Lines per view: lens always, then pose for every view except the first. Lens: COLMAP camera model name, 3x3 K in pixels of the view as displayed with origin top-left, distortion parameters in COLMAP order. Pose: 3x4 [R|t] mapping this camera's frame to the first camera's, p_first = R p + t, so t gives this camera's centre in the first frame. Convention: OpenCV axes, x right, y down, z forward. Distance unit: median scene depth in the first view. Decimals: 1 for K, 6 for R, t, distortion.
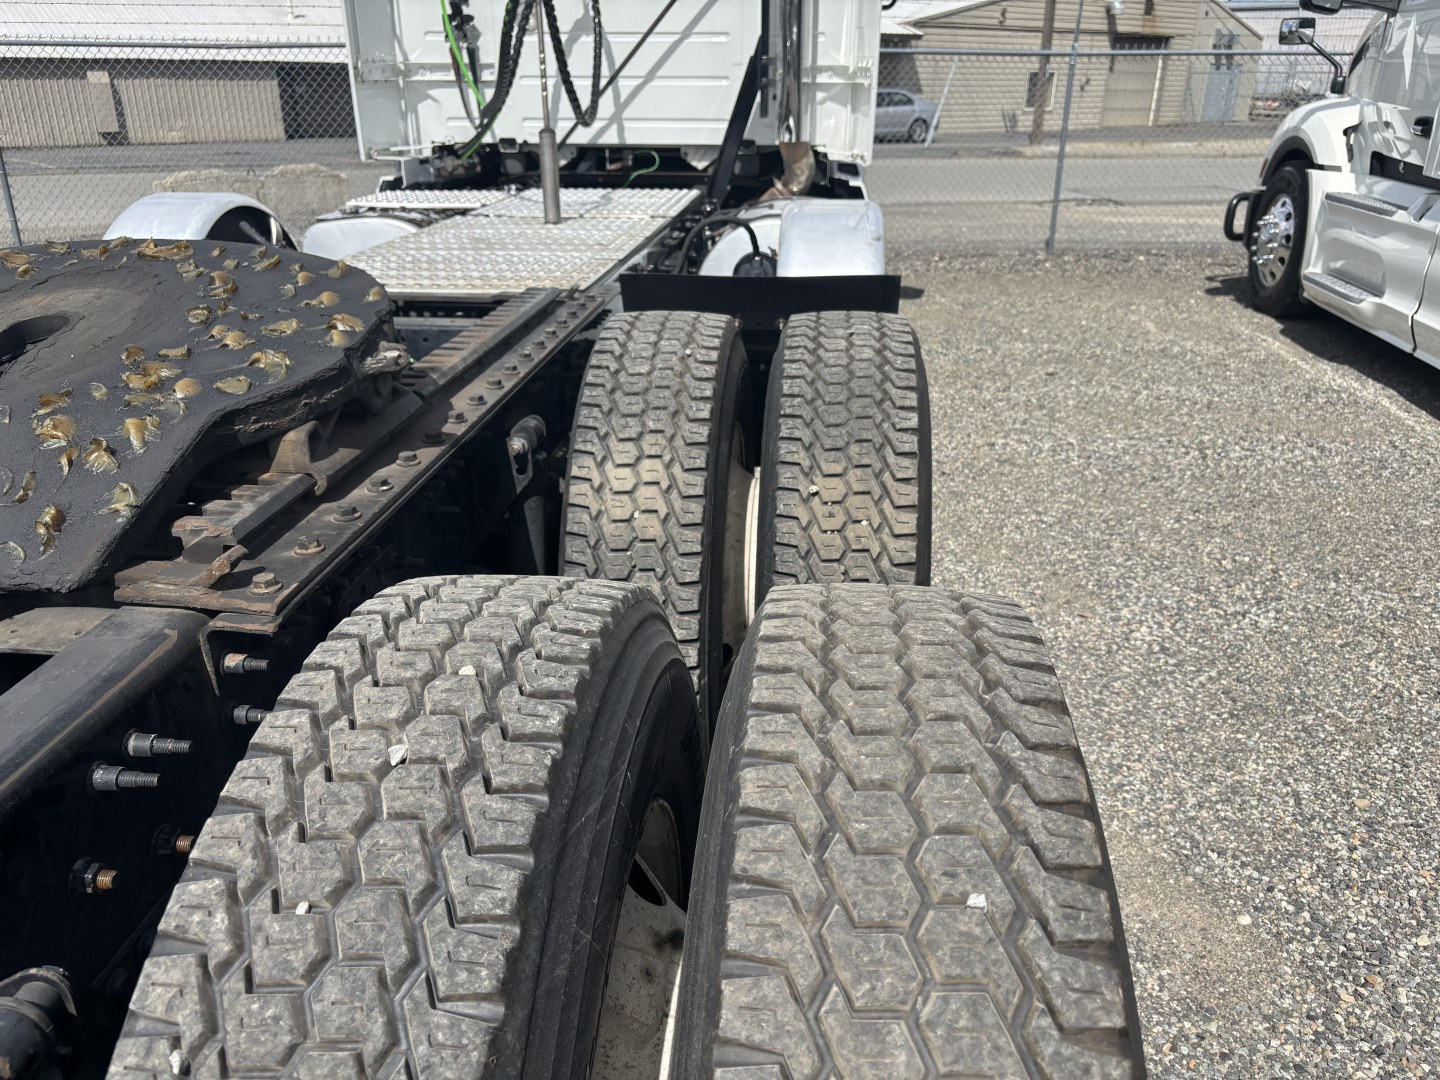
lens RADIAL K [[1094.0, 0, 720.0], [0, 1094.0, 540.0], [0, 0, 1]] dist [0.011436, 0.003839]
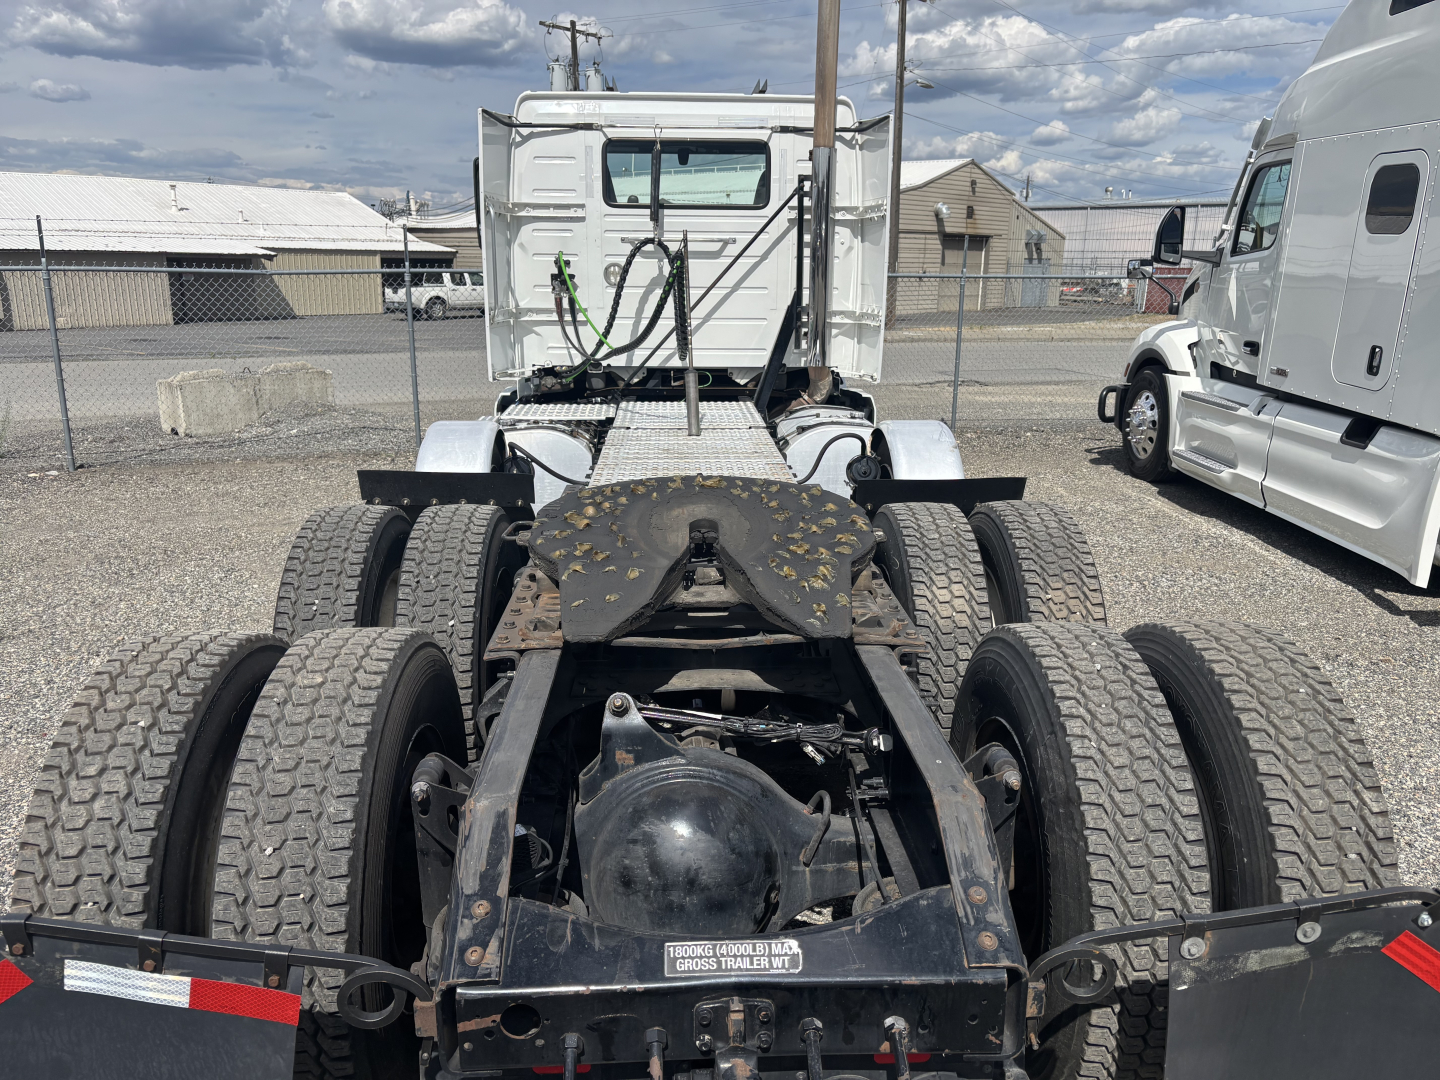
lens RADIAL K [[1096.5, 0, 704.6], [0, 1096.5, 552.4], [0, 0, 1]] dist [0.057238, -0.068272]
pose [[0.990854, -0.030642, 0.131416, -0.239947], [0.048060, 0.990151, -0.131496, 0.031922], [-0.126092, 0.136609, 0.982567, -0.258047]]
